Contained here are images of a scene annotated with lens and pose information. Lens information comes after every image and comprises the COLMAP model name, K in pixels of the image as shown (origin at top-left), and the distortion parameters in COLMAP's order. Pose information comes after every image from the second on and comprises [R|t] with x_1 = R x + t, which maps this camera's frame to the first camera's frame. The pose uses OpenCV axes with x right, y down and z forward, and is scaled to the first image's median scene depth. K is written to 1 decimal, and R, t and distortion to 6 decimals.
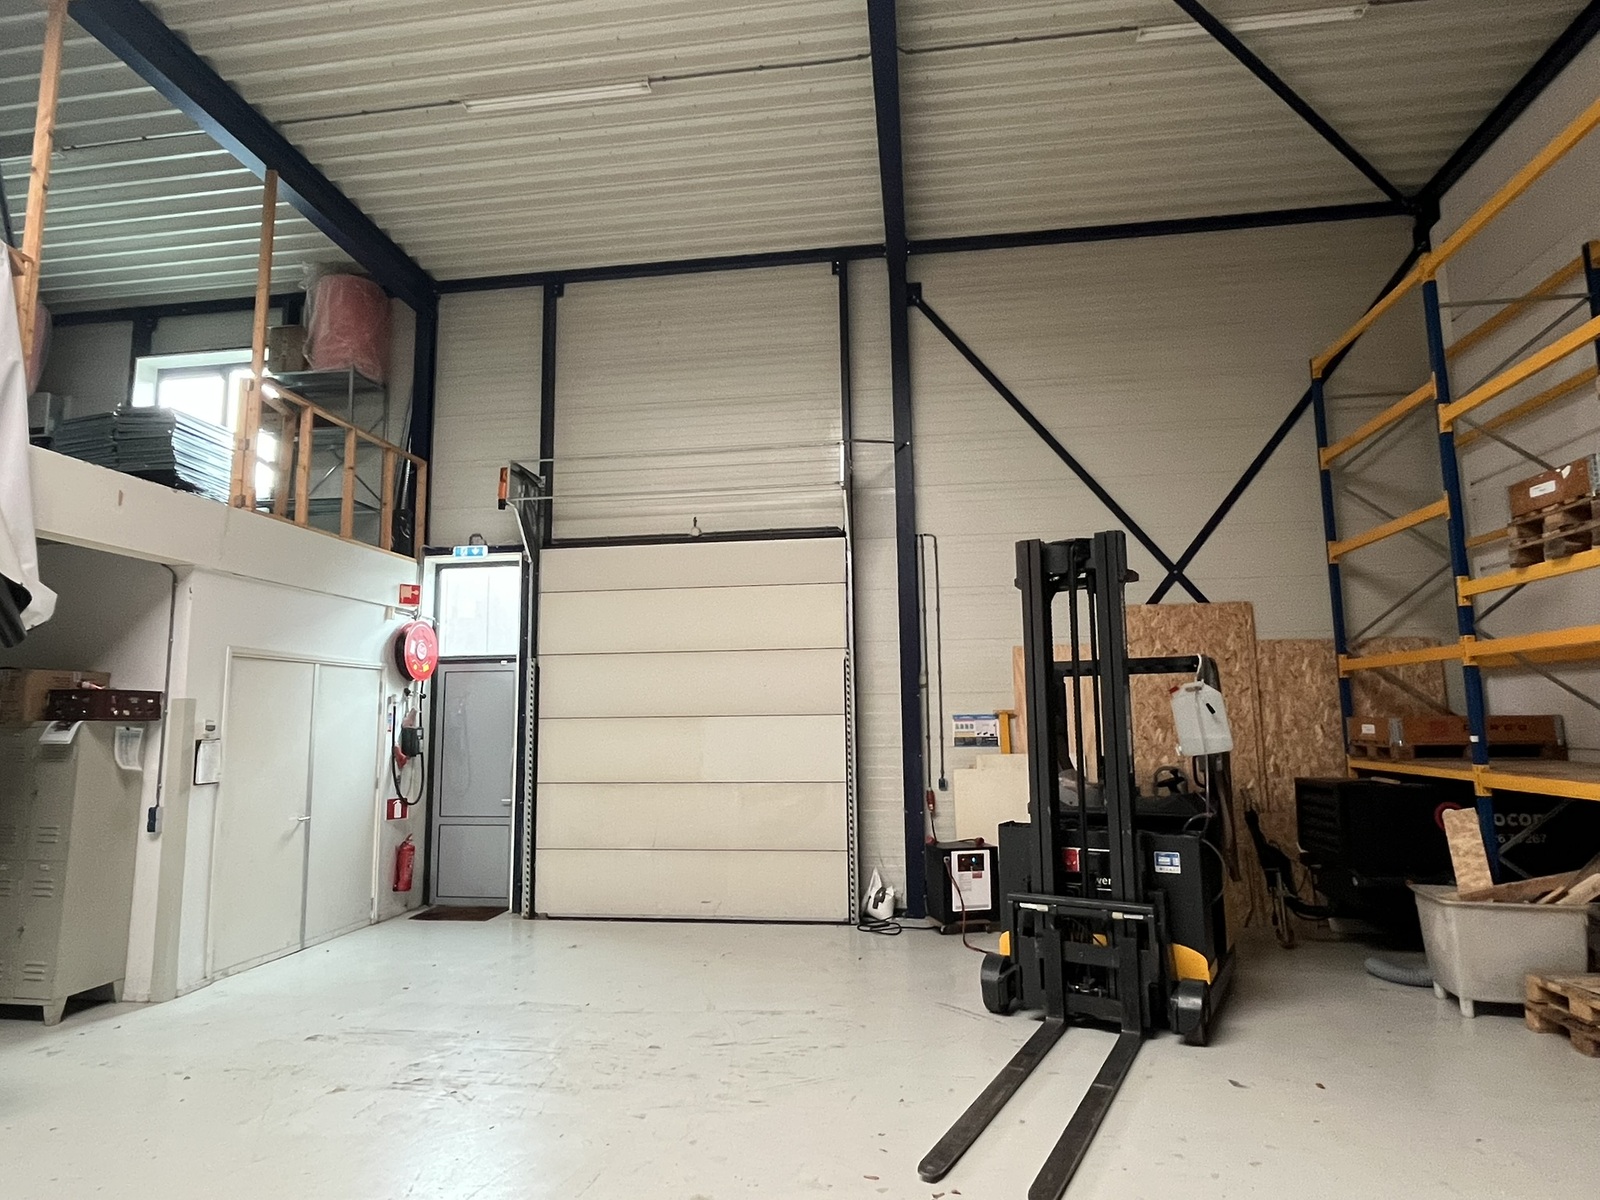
lens RADIAL K [[912.9, 0, 795.0], [0, 912.9, 601.9], [0, 0, 1]] dist [-0.007447, -0.001981]
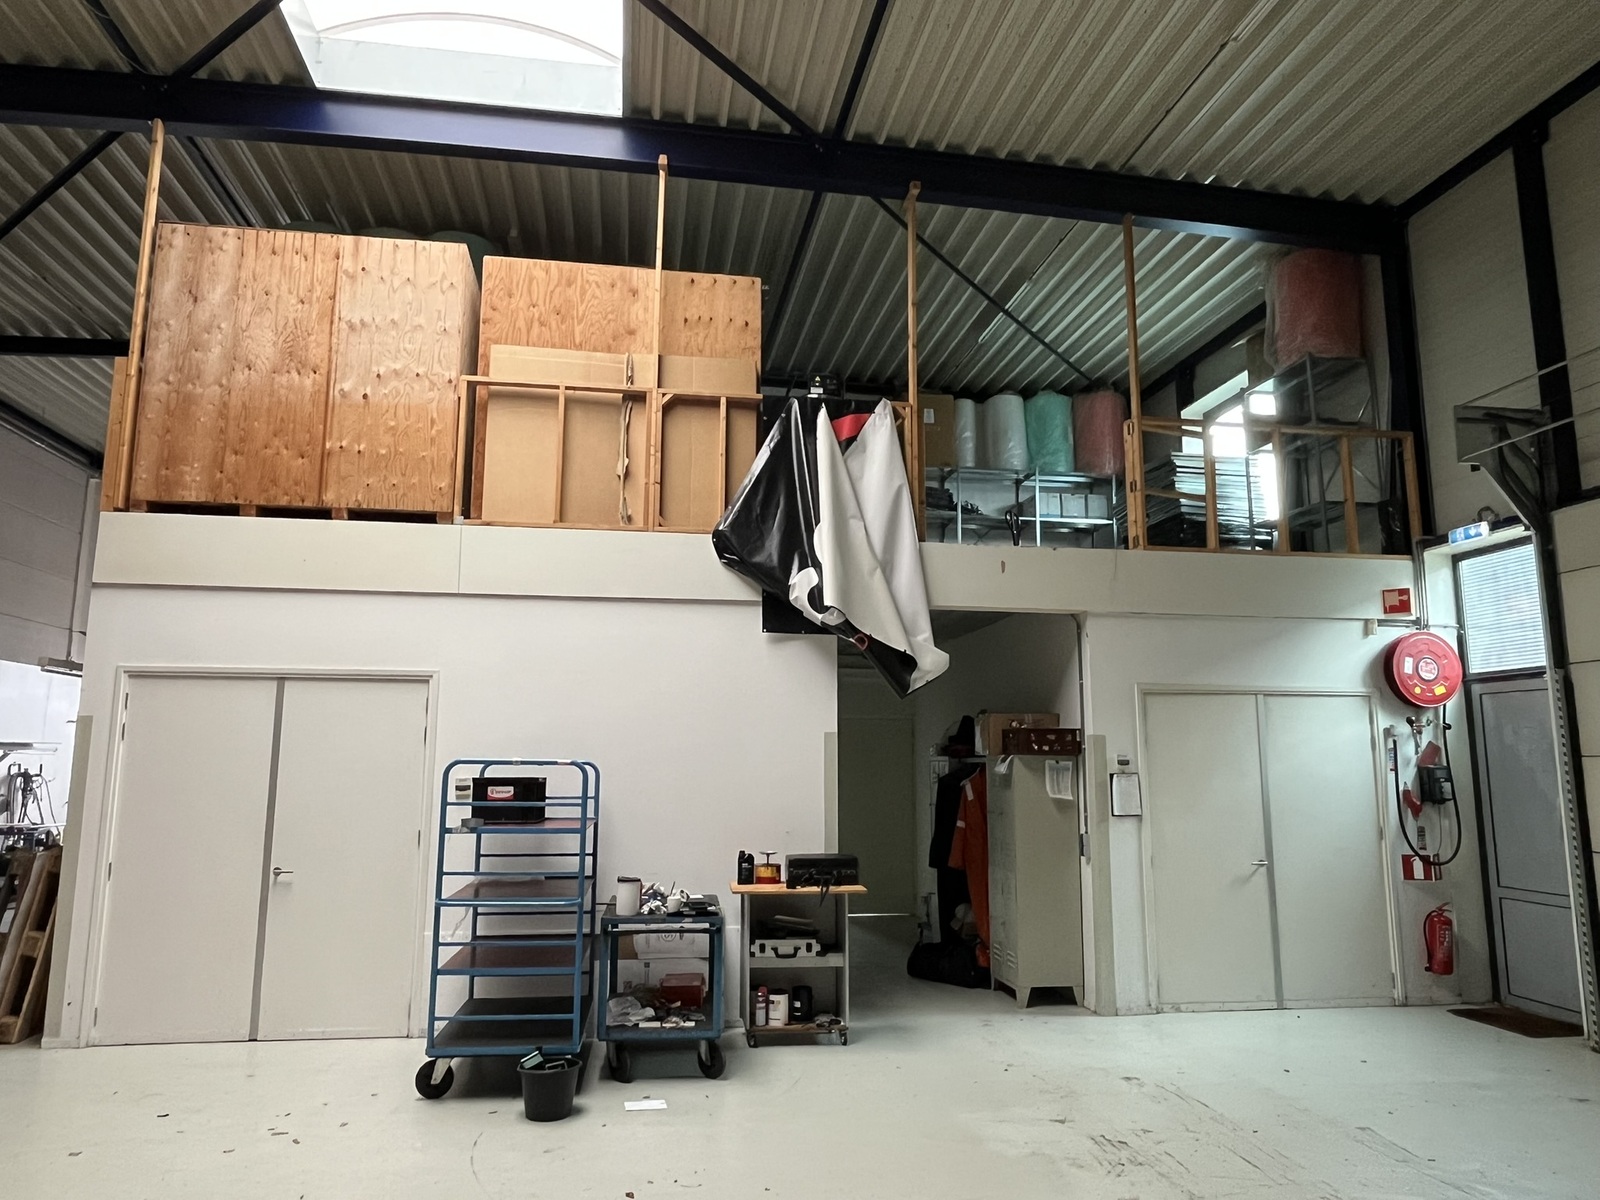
lens RADIAL K [[1039.8, 0, 795.2], [0, 1039.8, 595.6], [0, 0, 1]] dist [-0.003899, -0.004332]
pose [[0.273353, -0.139784, -0.951703, 0.316619], [0.115251, 0.987017, -0.111868, 0.029050], [0.954984, -0.079105, 0.285915, 0.231691]]
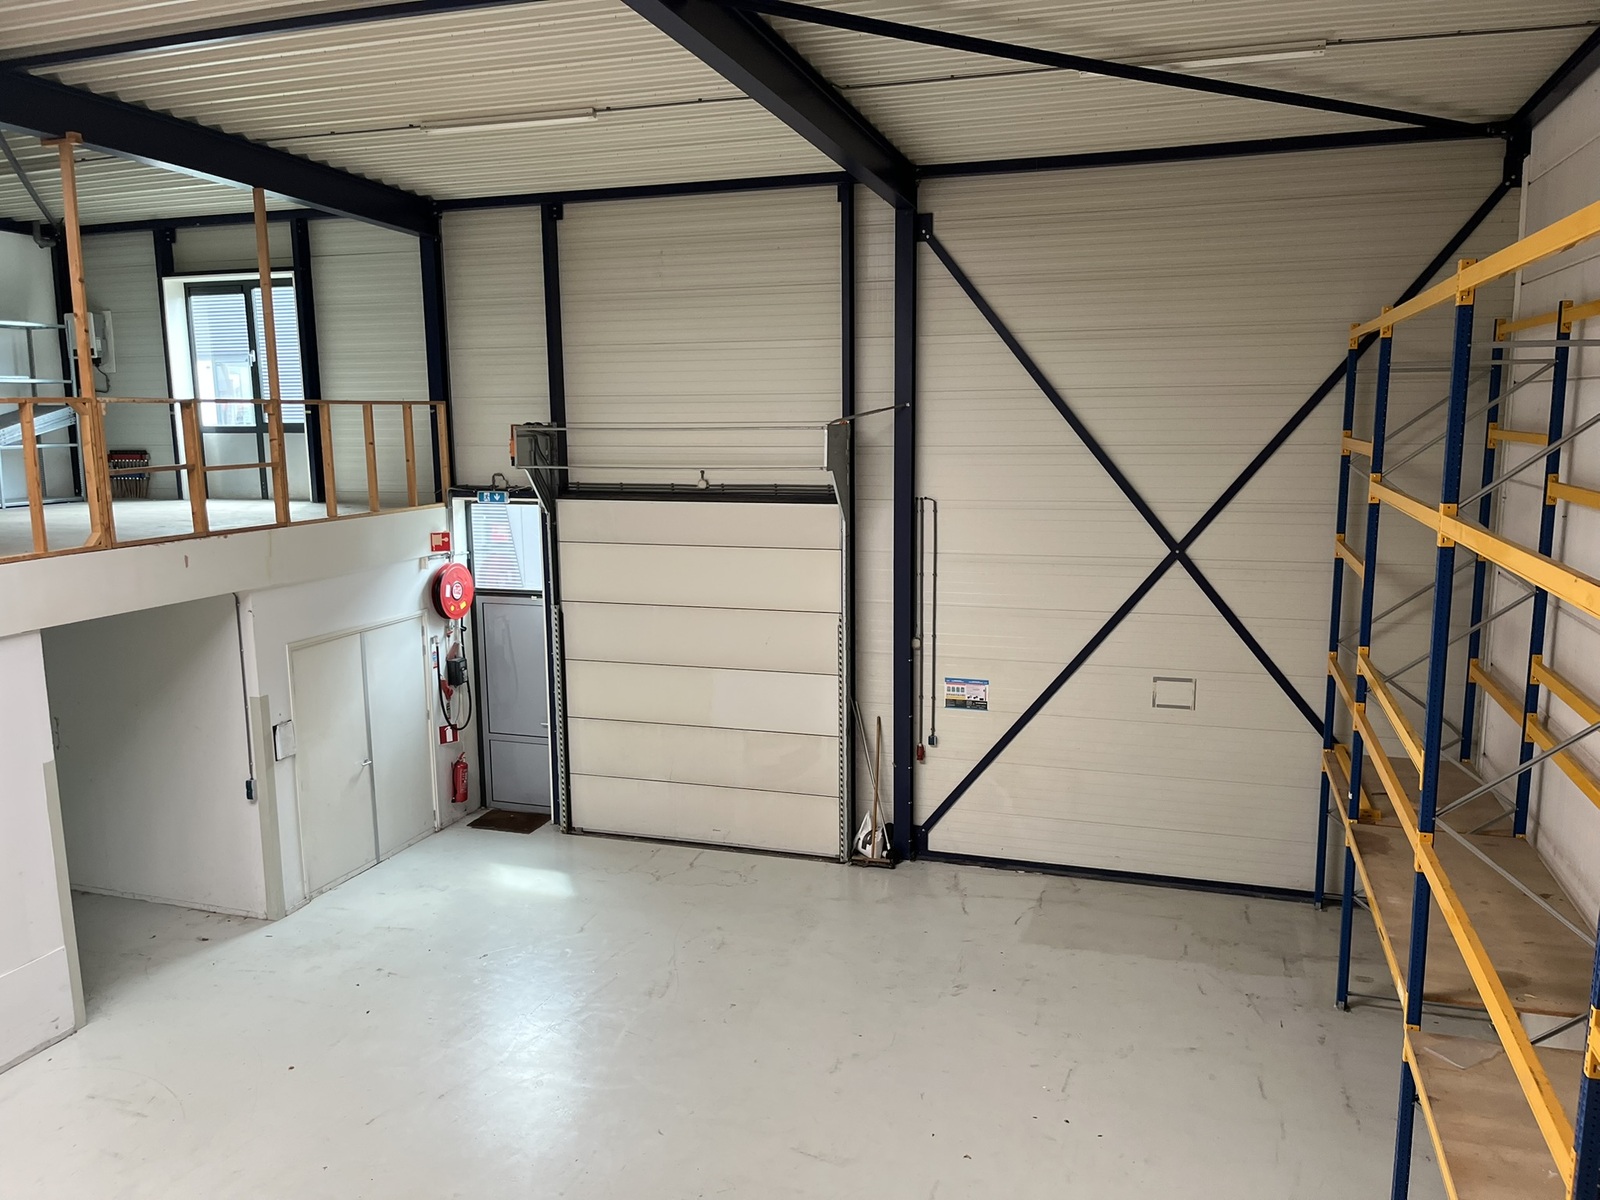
lens RADIAL K [[1207.5, 0, 803.4], [0, 1207.5, 603.7], [0, 0, 1]] dist [0.050946, -0.078245]
pose [[0.984983, 0.029912, -0.170040, 0.239157], [0.020211, 0.958129, 0.285621, -0.340626], [0.171464, -0.284769, 0.943137, -0.281931]]
